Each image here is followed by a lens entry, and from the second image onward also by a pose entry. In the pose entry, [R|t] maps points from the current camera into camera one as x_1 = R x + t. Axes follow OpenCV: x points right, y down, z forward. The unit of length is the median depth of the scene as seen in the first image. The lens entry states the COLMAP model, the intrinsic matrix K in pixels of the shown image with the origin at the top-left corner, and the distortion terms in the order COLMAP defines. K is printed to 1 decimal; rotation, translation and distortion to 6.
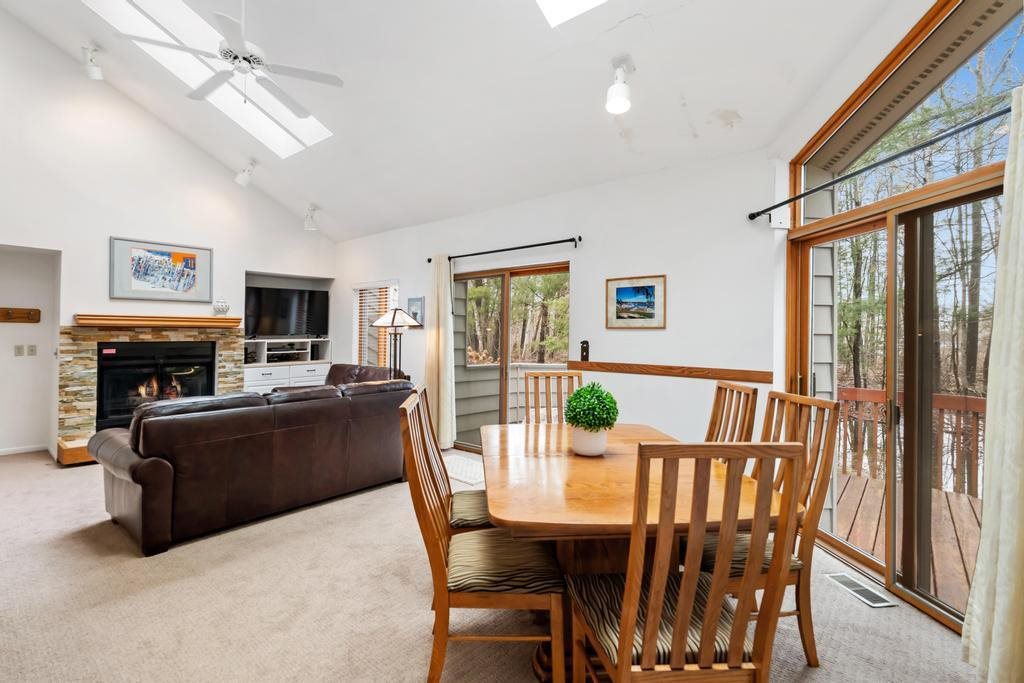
lens RADIAL K [[482.2, 0, 514.5], [0, 482.2, 326.3], [0, 0, 1]] dist [0.003391, 0.000853]
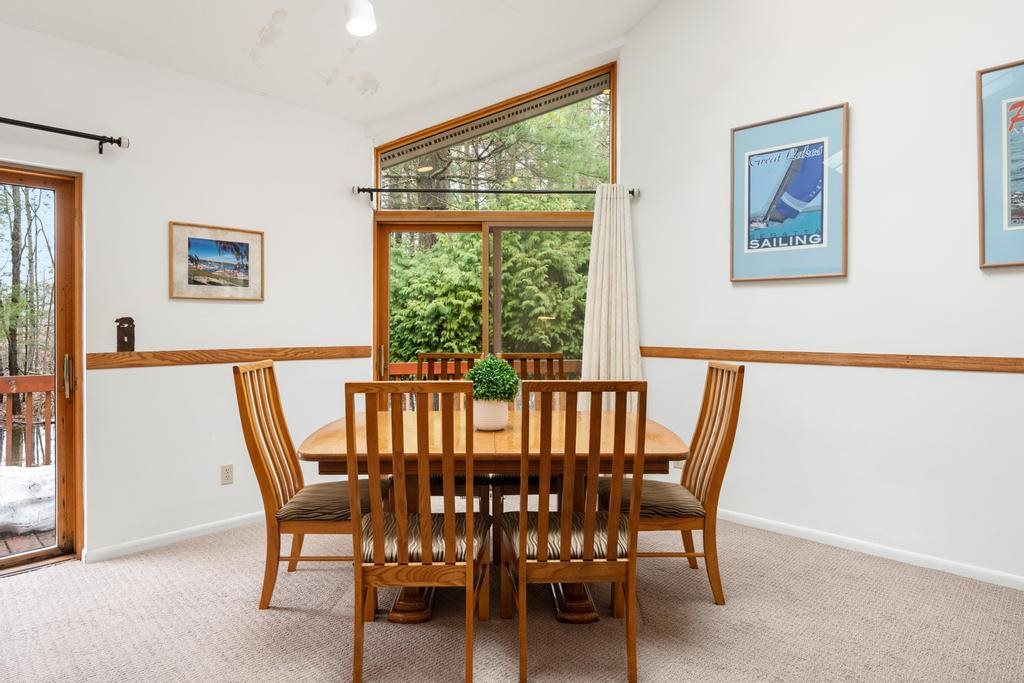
lens RADIAL K [[577.3, 0, 504.8], [0, 577.3, 330.5], [0, 0, 1]] dist [-0.004072, 0.000637]
pose [[0.069108, -0.019165, 0.997425, -0.444260], [-0.014515, 0.999690, 0.020214, 0.020920], [-0.997504, -0.015874, 0.068808, 0.404334]]
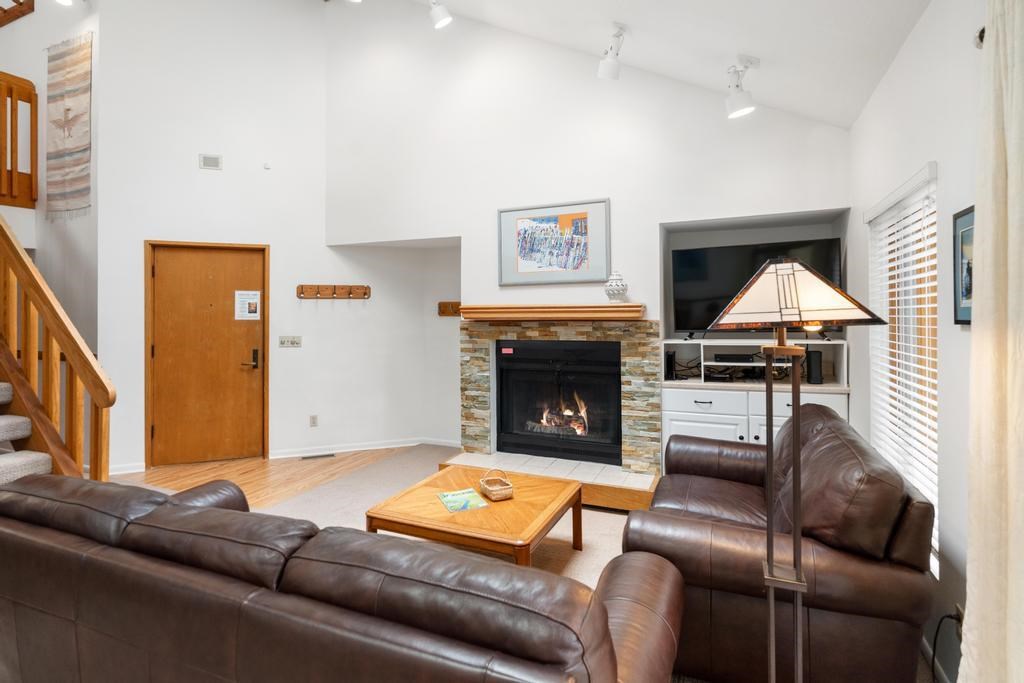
lens RADIAL K [[516.0, 0, 510.7], [0, 516.0, 307.9], [0, 0, 1]] dist [-0.011672, 0.000331]
pose [[0.280328, -0.020024, -0.959696, -0.002138], [0.023155, 0.999633, -0.014094, -0.008343], [0.959625, -0.018271, 0.280688, 0.762839]]
